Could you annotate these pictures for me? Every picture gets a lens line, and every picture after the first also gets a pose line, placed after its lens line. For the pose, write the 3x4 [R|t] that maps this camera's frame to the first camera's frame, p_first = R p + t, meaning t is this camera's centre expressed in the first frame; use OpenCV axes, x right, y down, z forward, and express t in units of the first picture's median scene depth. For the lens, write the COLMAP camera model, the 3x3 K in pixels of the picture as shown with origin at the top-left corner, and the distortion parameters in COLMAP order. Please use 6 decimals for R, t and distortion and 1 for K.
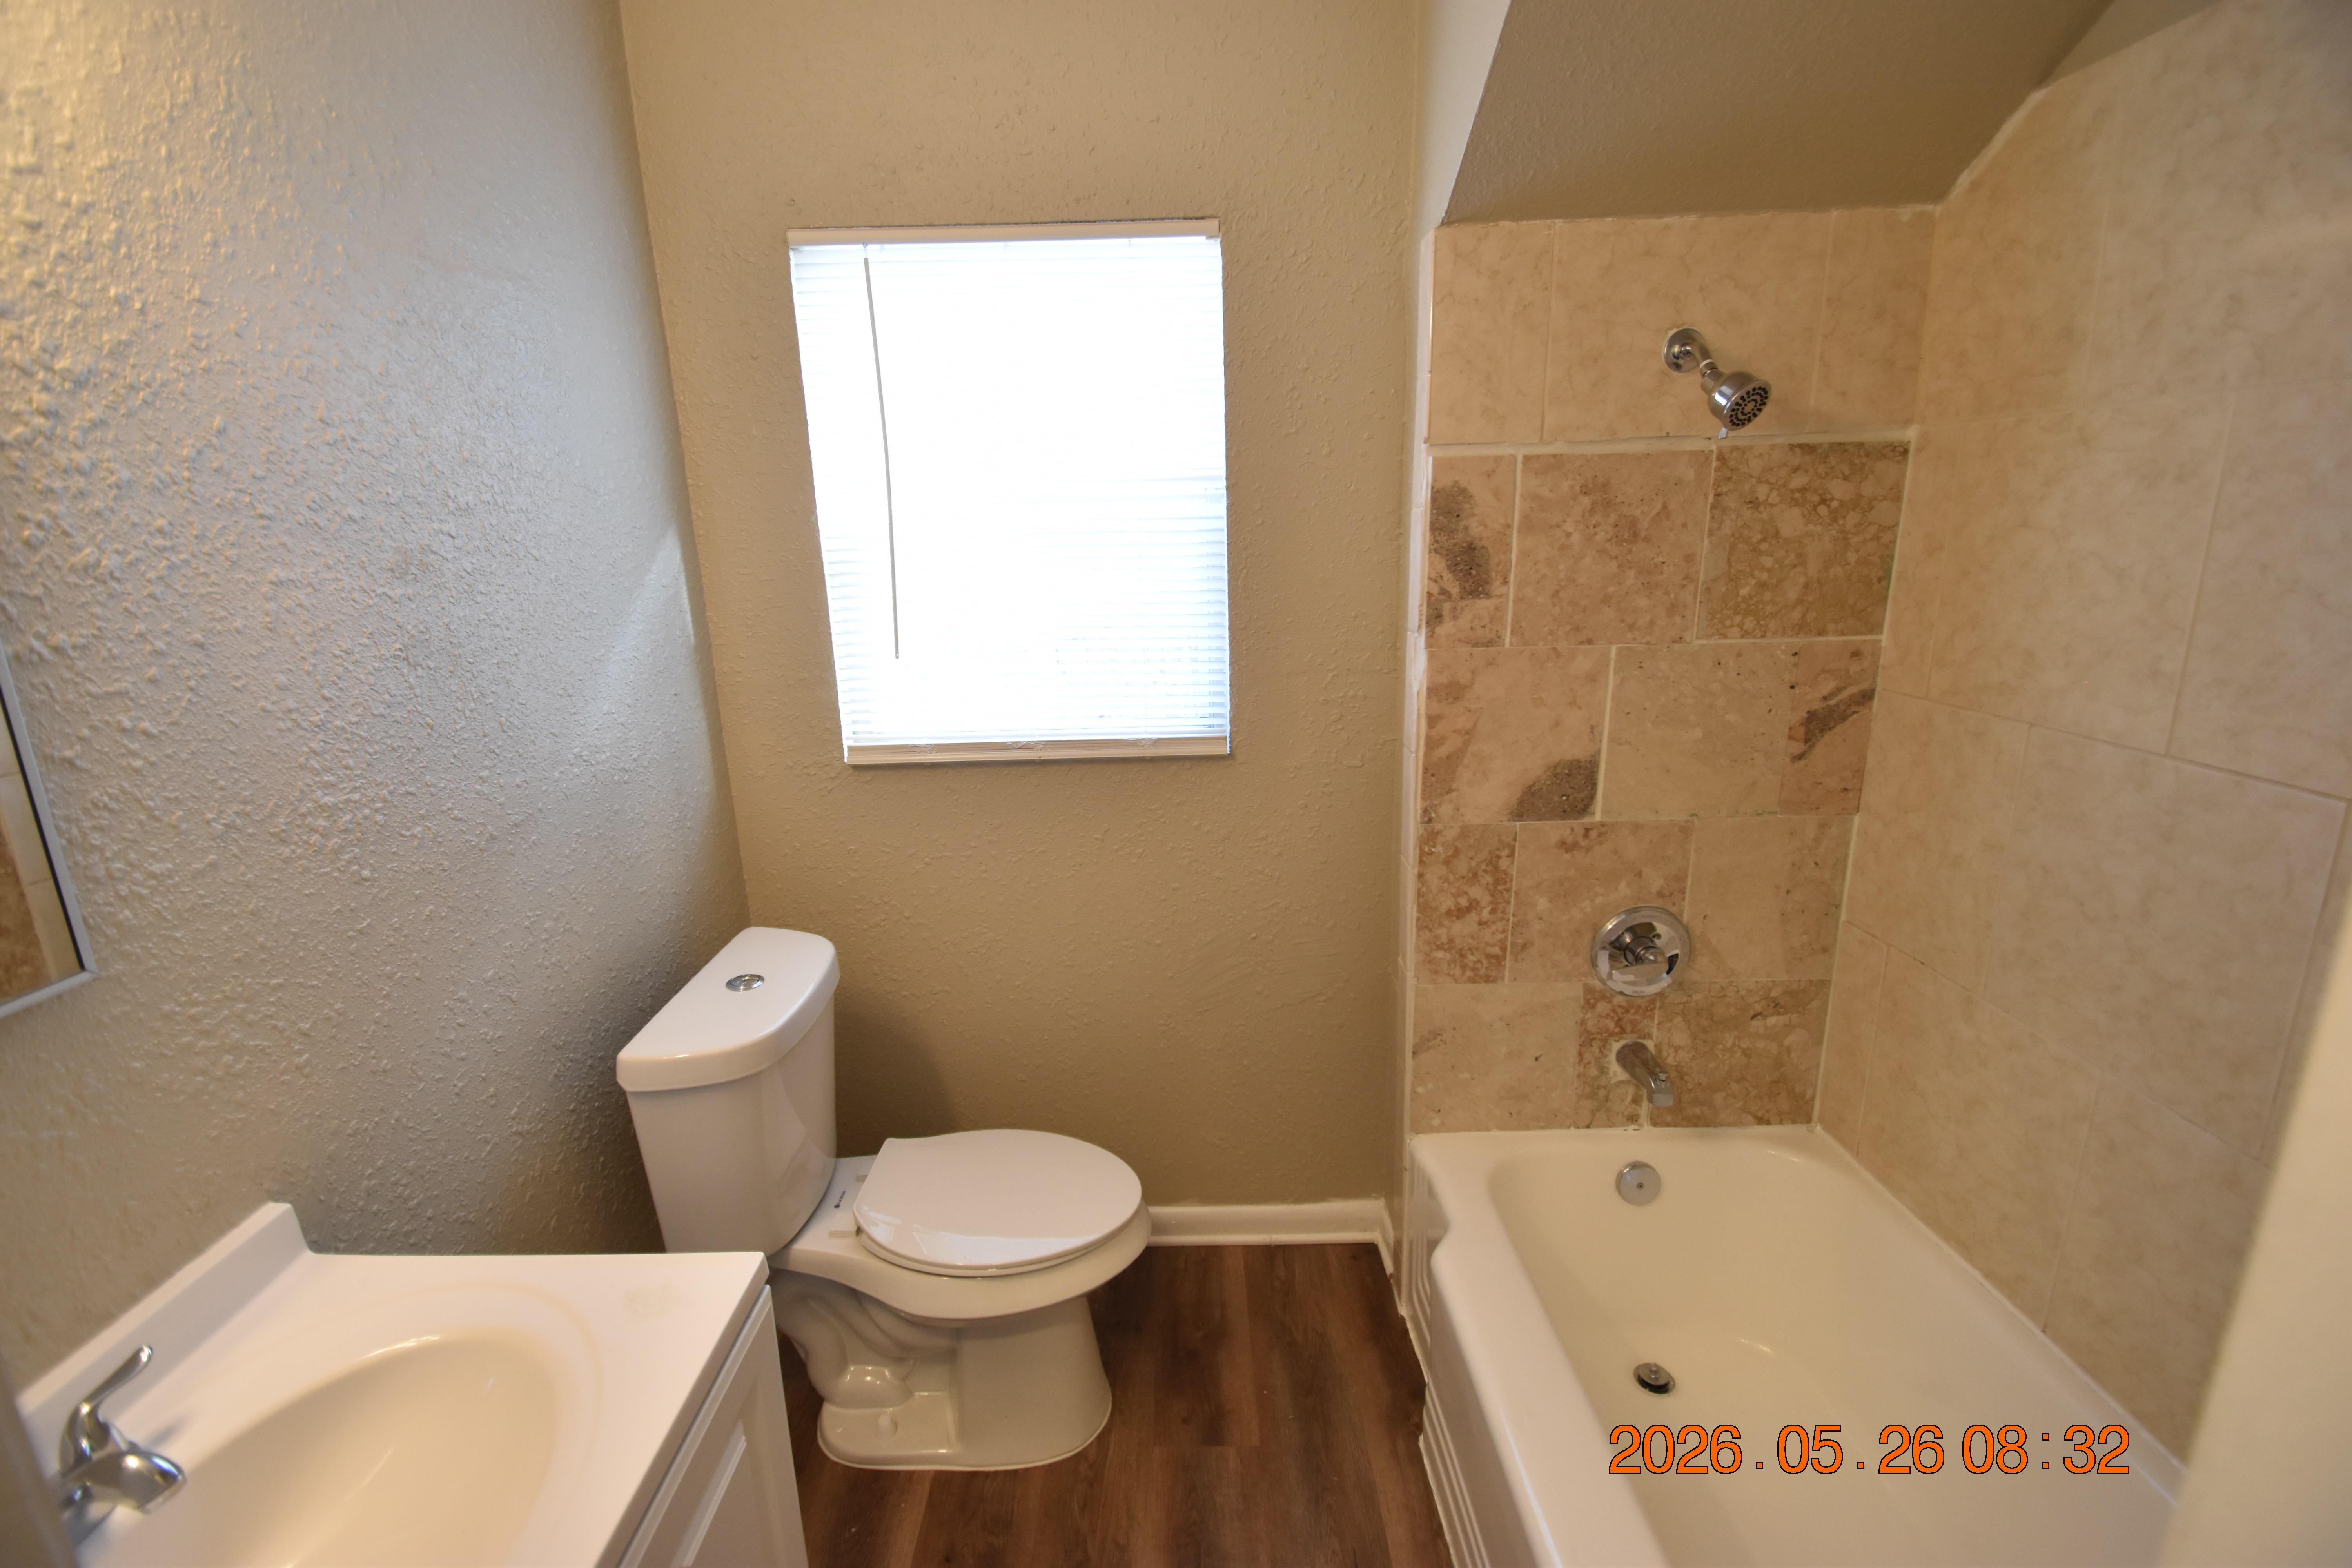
lens RADIAL K [[1019.6, 0, 1181.8], [0, 1019.6, 788.6], [0, 0, 1]] dist [0.000678, -0.010847]
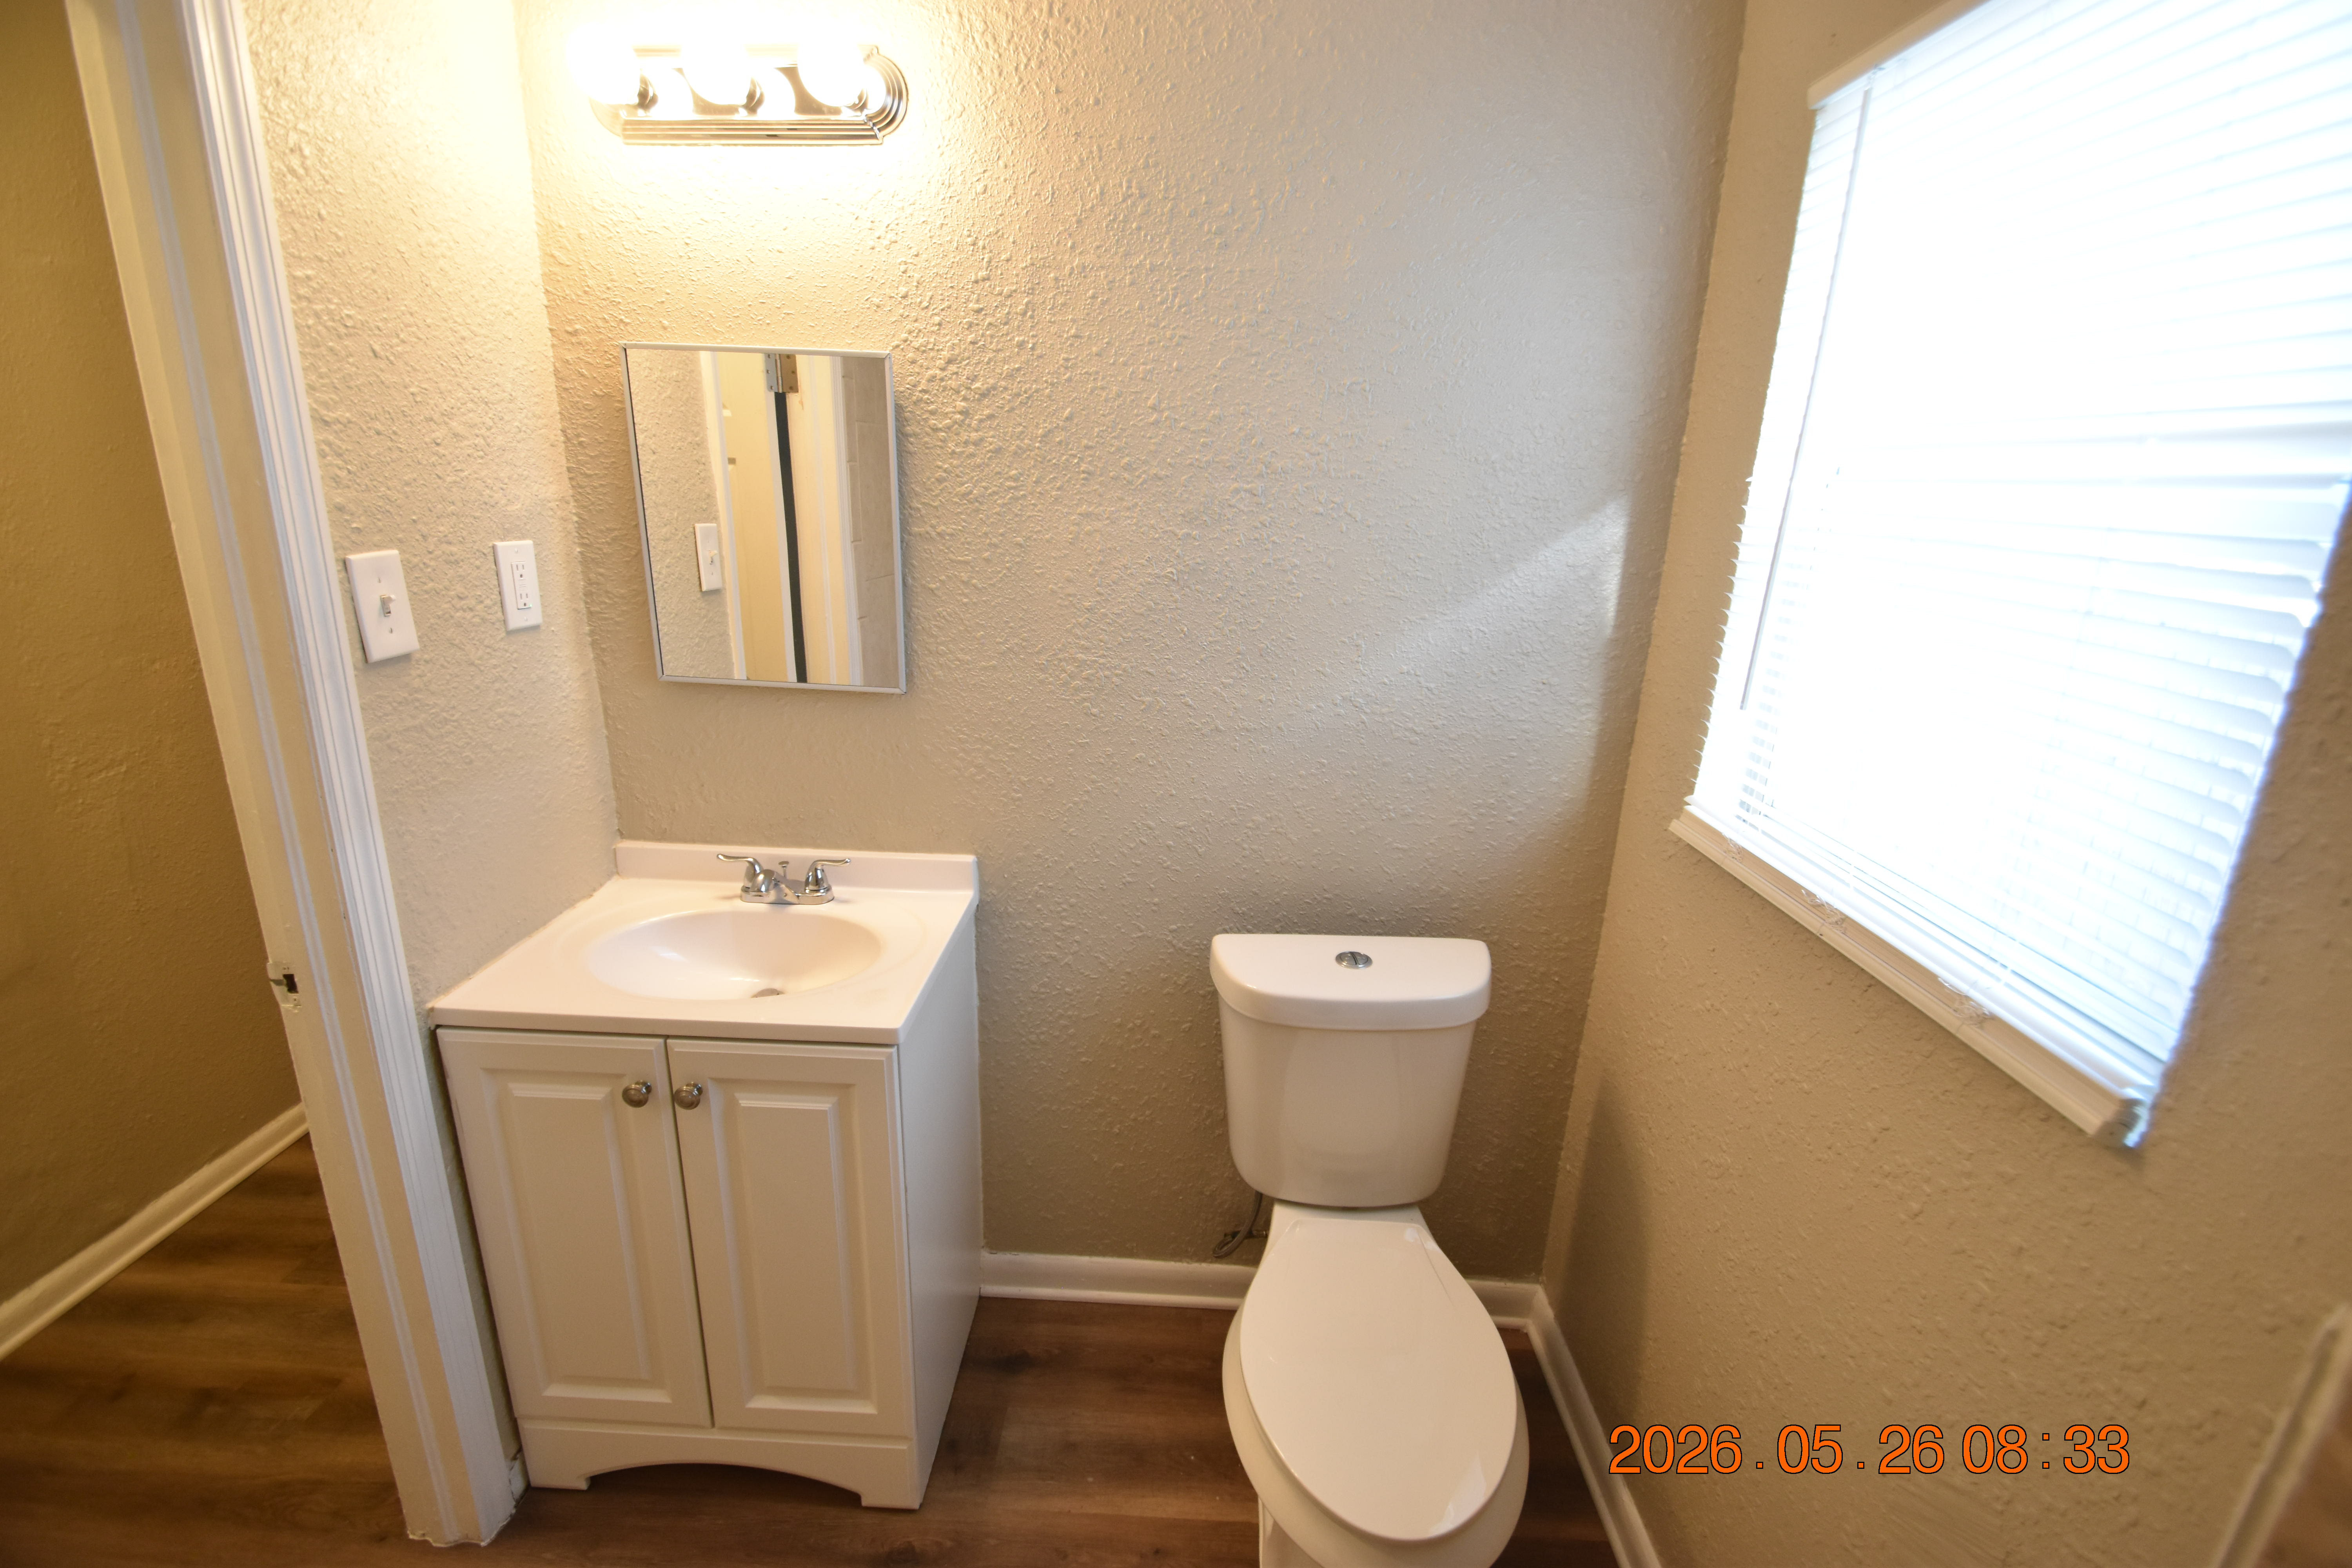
lens RADIAL K [[1019.6, 0, 1175.5], [0, 1019.6, 794.9], [0, 0, 1]] dist [0.000678, -0.010847]
pose [[-0.037252, 0.306302, -0.951205, 0.476317], [-0.284933, 0.909097, 0.303902, -0.210090], [0.957823, 0.282351, 0.053410, 0.748969]]
